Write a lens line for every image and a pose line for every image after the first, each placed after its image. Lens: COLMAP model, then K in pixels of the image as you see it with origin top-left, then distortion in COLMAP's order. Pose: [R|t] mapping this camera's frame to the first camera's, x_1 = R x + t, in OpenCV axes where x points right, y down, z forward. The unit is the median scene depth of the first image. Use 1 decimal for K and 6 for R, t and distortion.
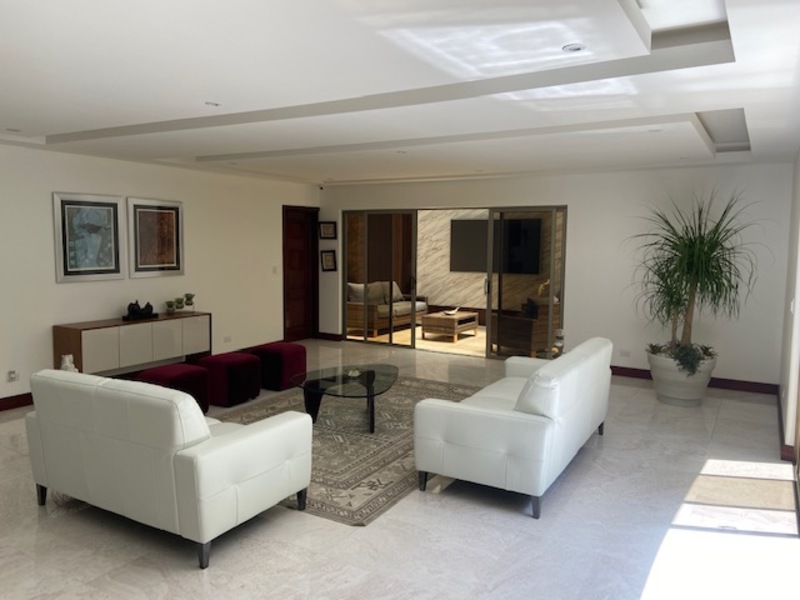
lens RADIAL K [[599.6, 0, 399.1], [0, 599.6, 294.0], [0, 0, 1]] dist [0.127020, -0.161300]
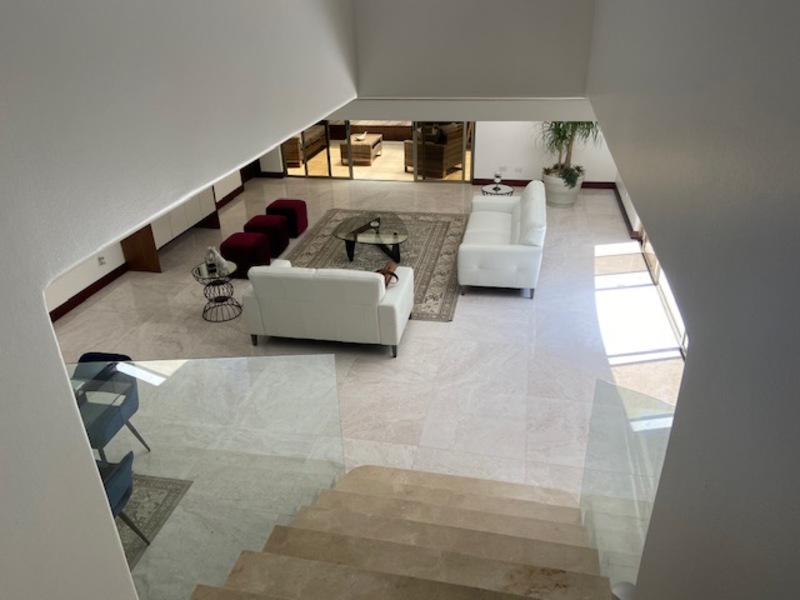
lens RADIAL K [[599.6, 0, 399.1], [0, 599.6, 294.0], [0, 0, 1]] dist [0.127020, -0.161300]
pose [[0.944221, -0.179092, 0.276355, -0.336369], [0.066360, 0.925452, 0.373007, -0.182782], [-0.322556, -0.333863, 0.885716, -0.251309]]
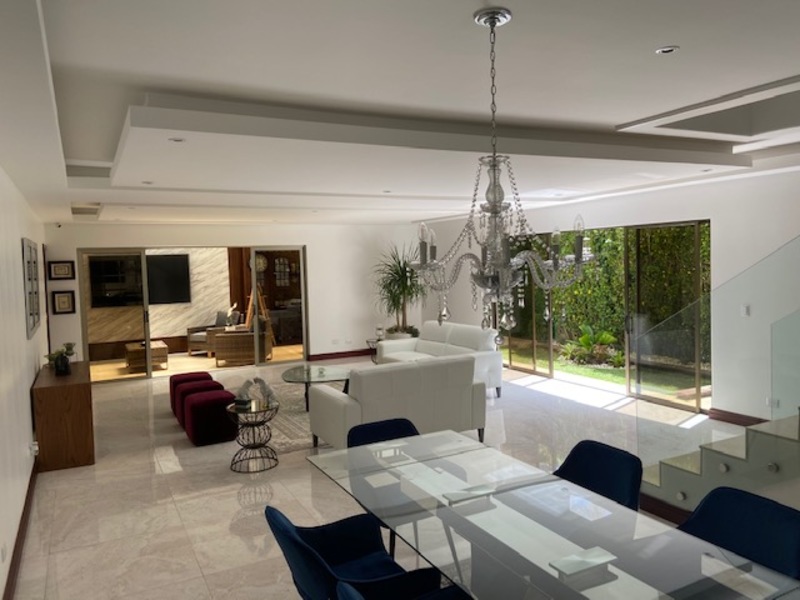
lens RADIAL K [[599.6, 0, 399.1], [0, 599.6, 294.0], [0, 0, 1]] dist [0.127020, -0.161300]
pose [[0.529383, -0.072294, 0.845297, -0.866562], [0.113360, 0.993456, 0.013972, -0.030604], [-0.840775, 0.088426, 0.534114, 0.069609]]
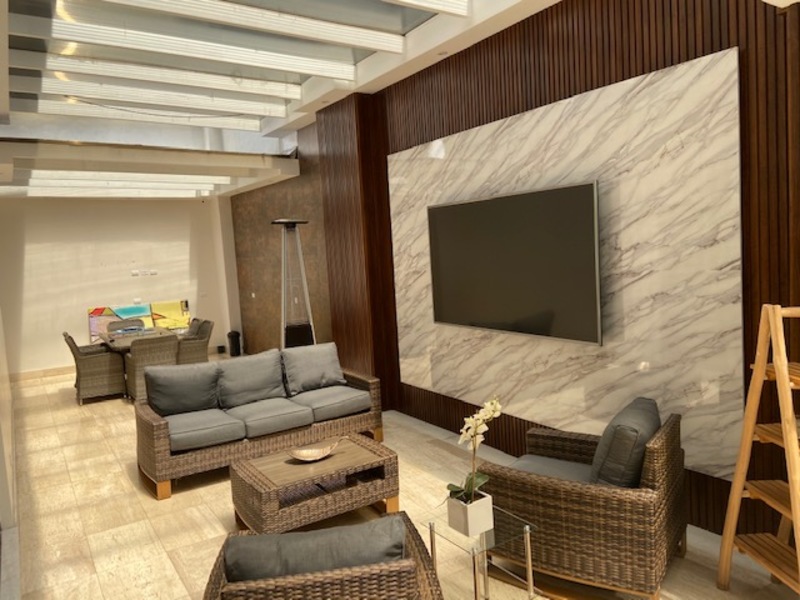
lens RADIAL K [[599.6, 0, 399.1], [0, 599.6, 294.0], [0, 0, 1]] dist [0.127020, -0.161300]
pose [[0.895039, -0.032454, -0.444806, 0.465505], [0.035633, 0.999364, -0.001215, -0.104241], [0.444563, -0.014763, 0.895626, 1.022876]]
